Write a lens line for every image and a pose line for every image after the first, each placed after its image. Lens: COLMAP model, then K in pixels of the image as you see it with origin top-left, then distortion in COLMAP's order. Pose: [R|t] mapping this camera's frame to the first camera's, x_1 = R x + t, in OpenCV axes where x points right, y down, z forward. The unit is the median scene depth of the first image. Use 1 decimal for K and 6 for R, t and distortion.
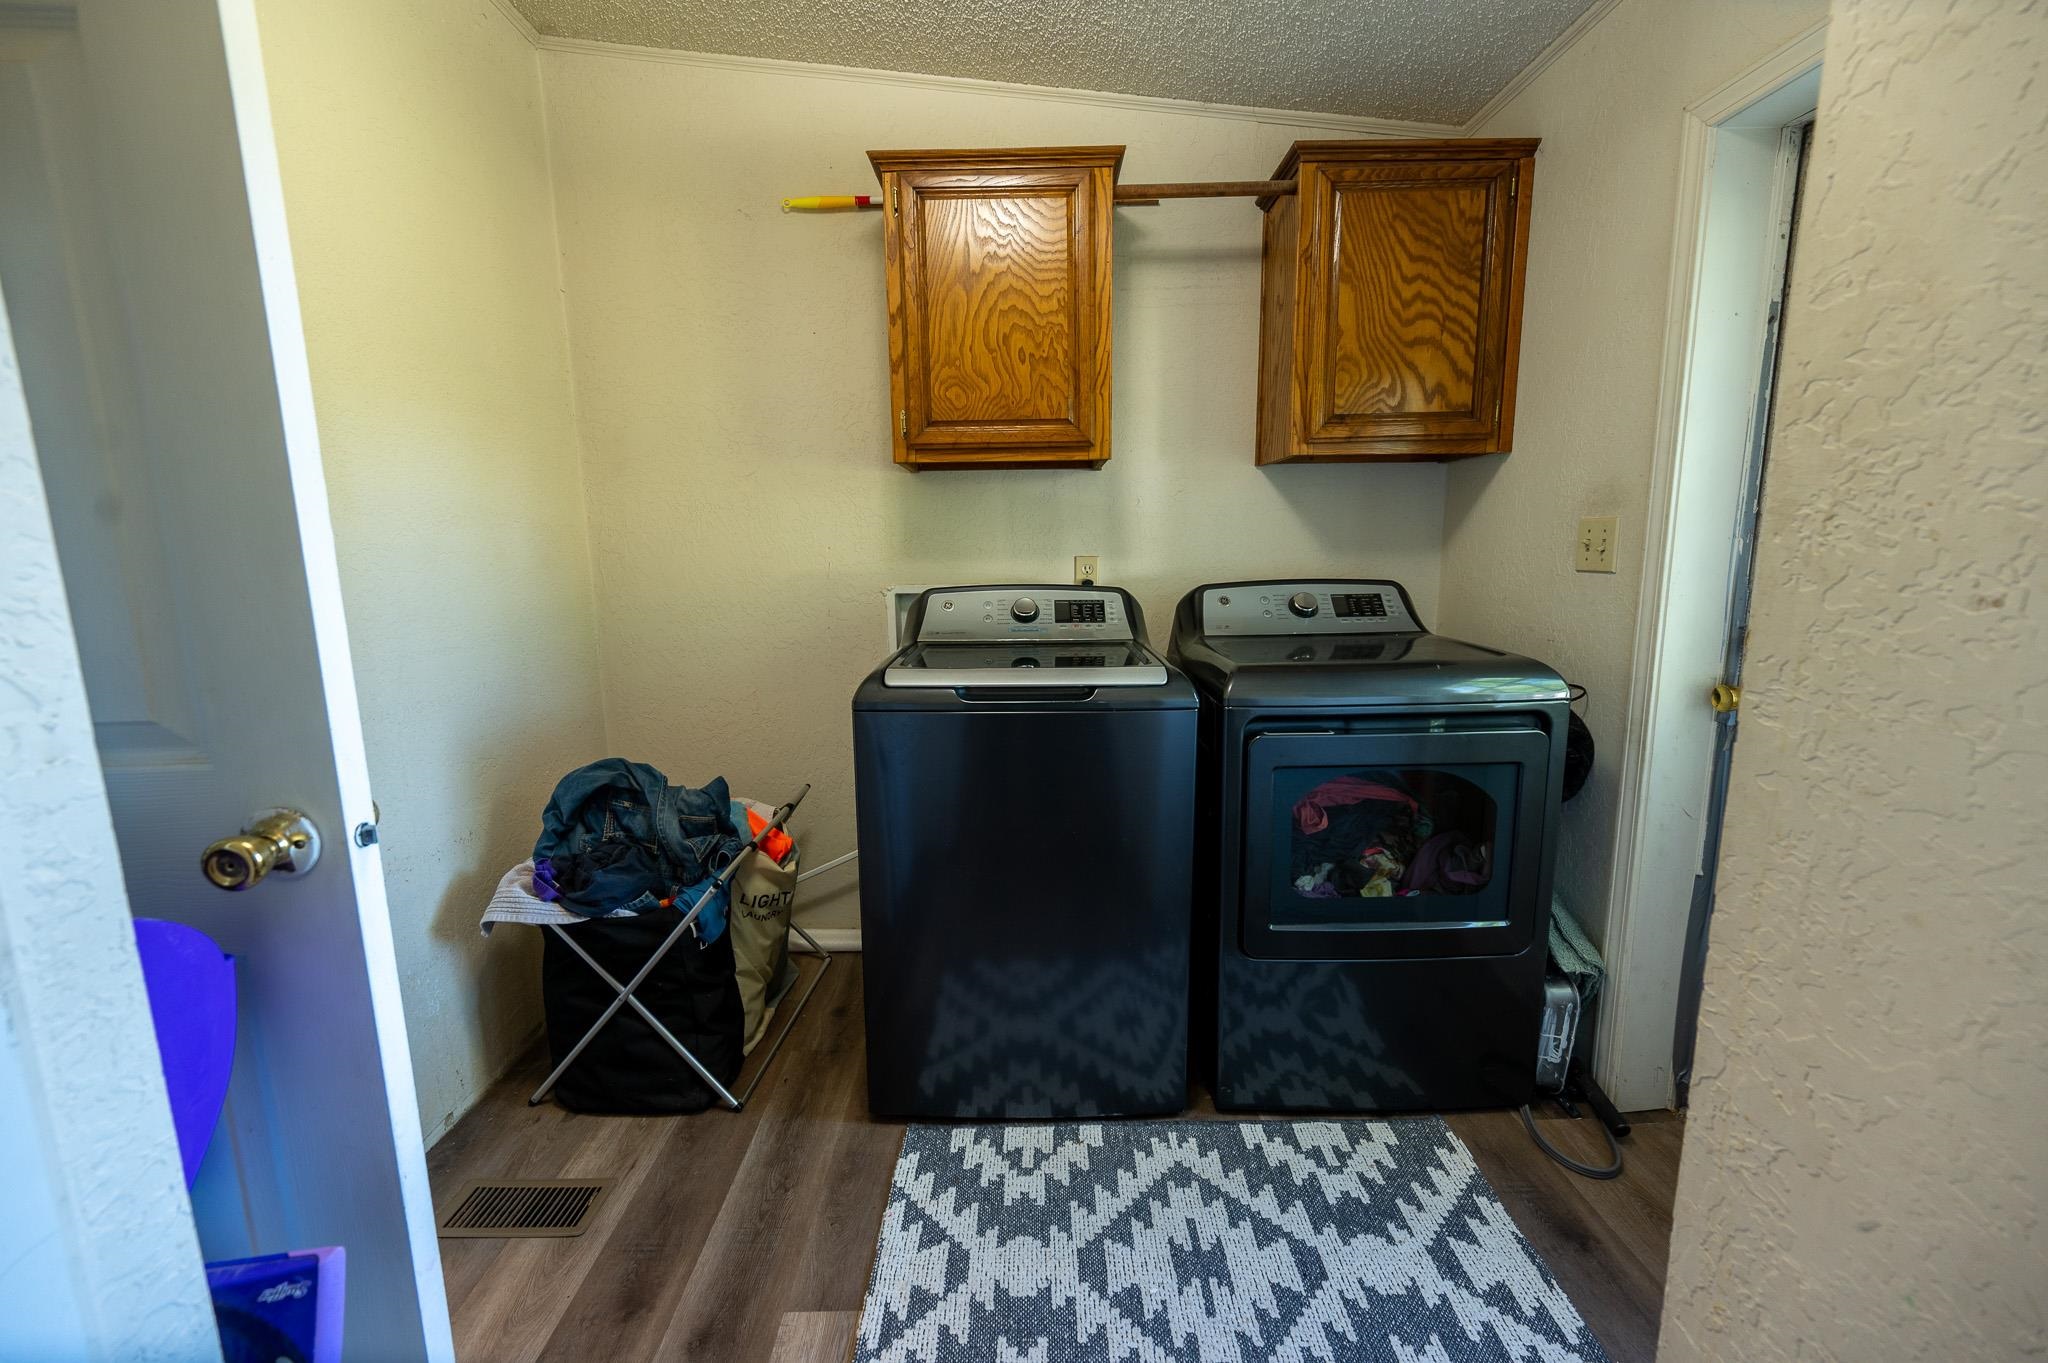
lens RADIAL K [[804.5, 0, 1023.7], [0, 804.5, 676.6], [0, 0, 1]] dist [-0.000363, 0.000263]
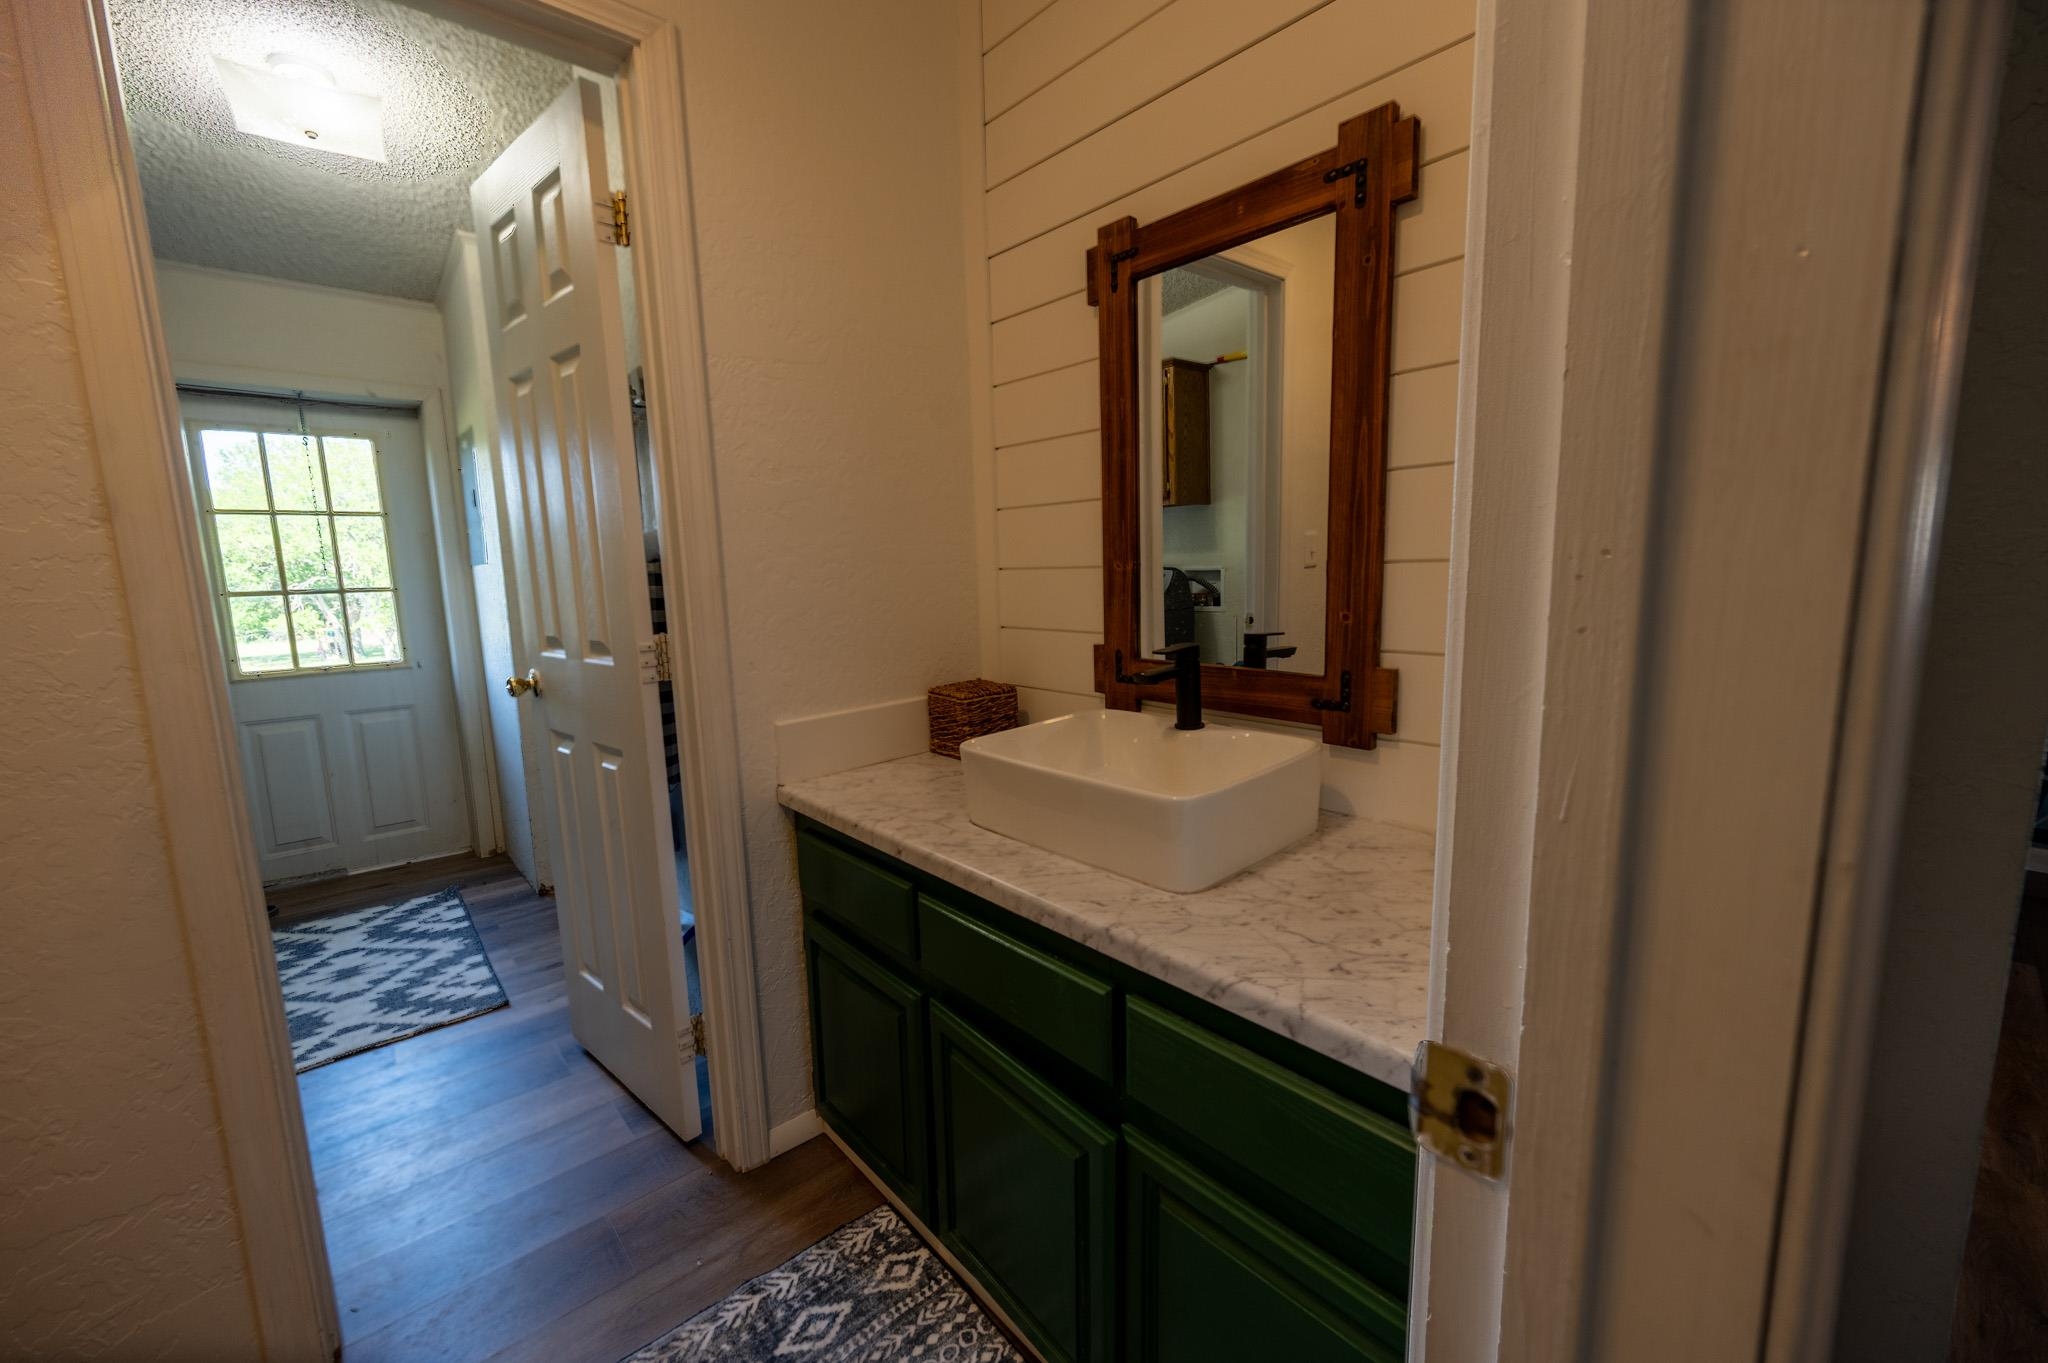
lens RADIAL K [[804.5, 0, 1018.4], [0, 804.5, 681.9], [0, 0, 1]] dist [-0.000363, 0.000263]
pose [[-0.657861, -0.076498, 0.749244, -1.724240], [0.154399, 0.960000, 0.233584, -0.077099], [-0.737143, 0.269349, -0.619735, 0.685447]]
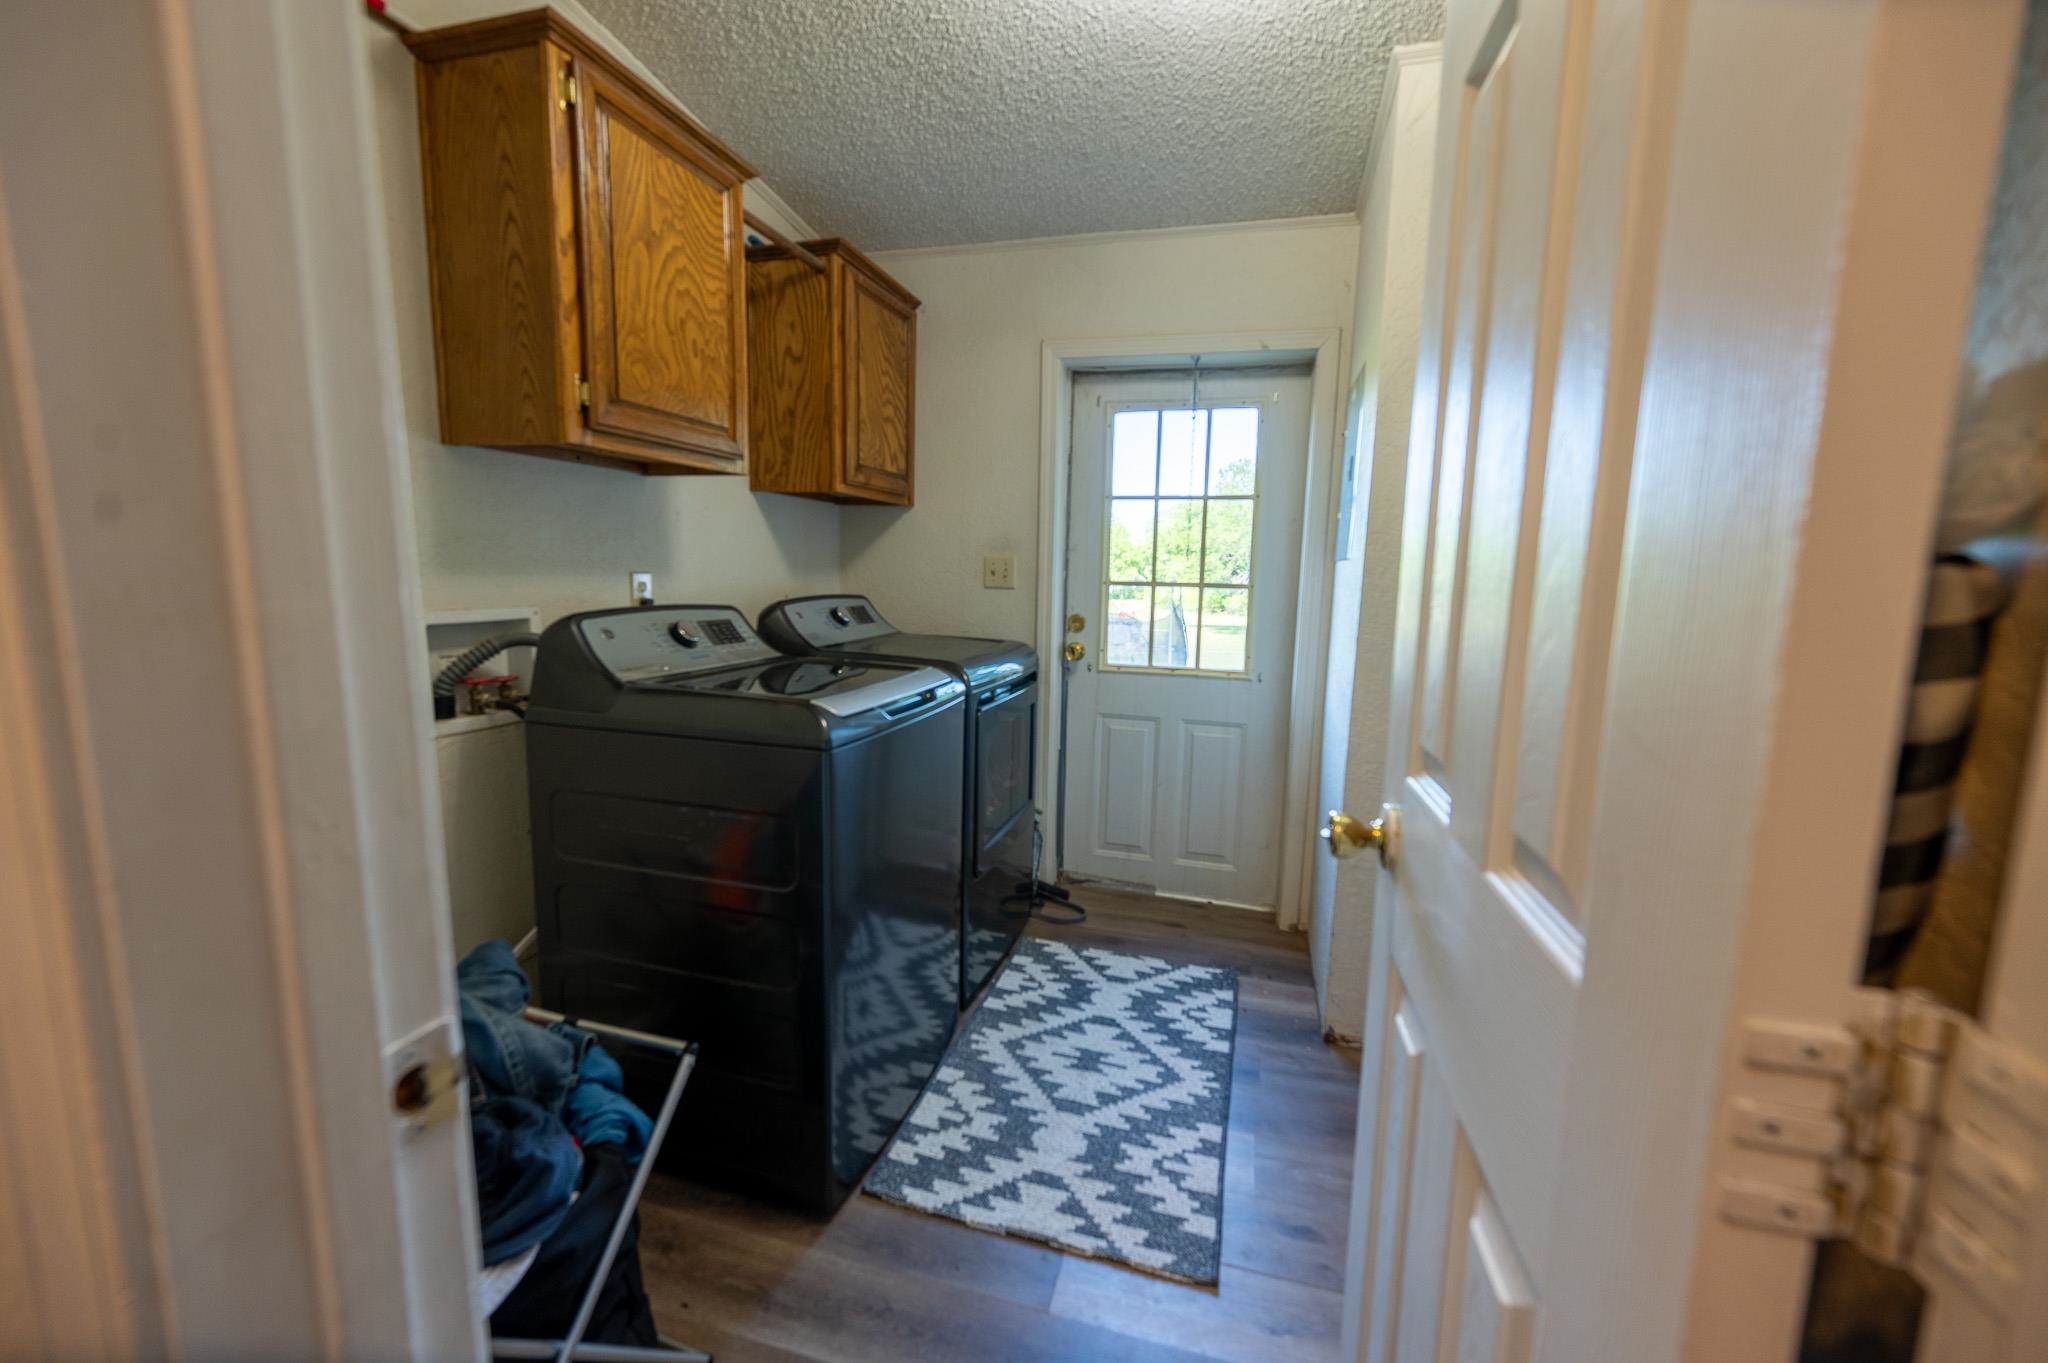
lens RADIAL K [[804.5, 0, 1023.1], [0, 804.5, 677.5], [0, 0, 1]] dist [-0.000363, 0.000263]
pose [[0.278651, -0.110856, 0.953973, -0.934706], [0.126663, 0.988881, 0.077915, -0.073205], [-0.952003, 0.099122, 0.289594, 0.510940]]
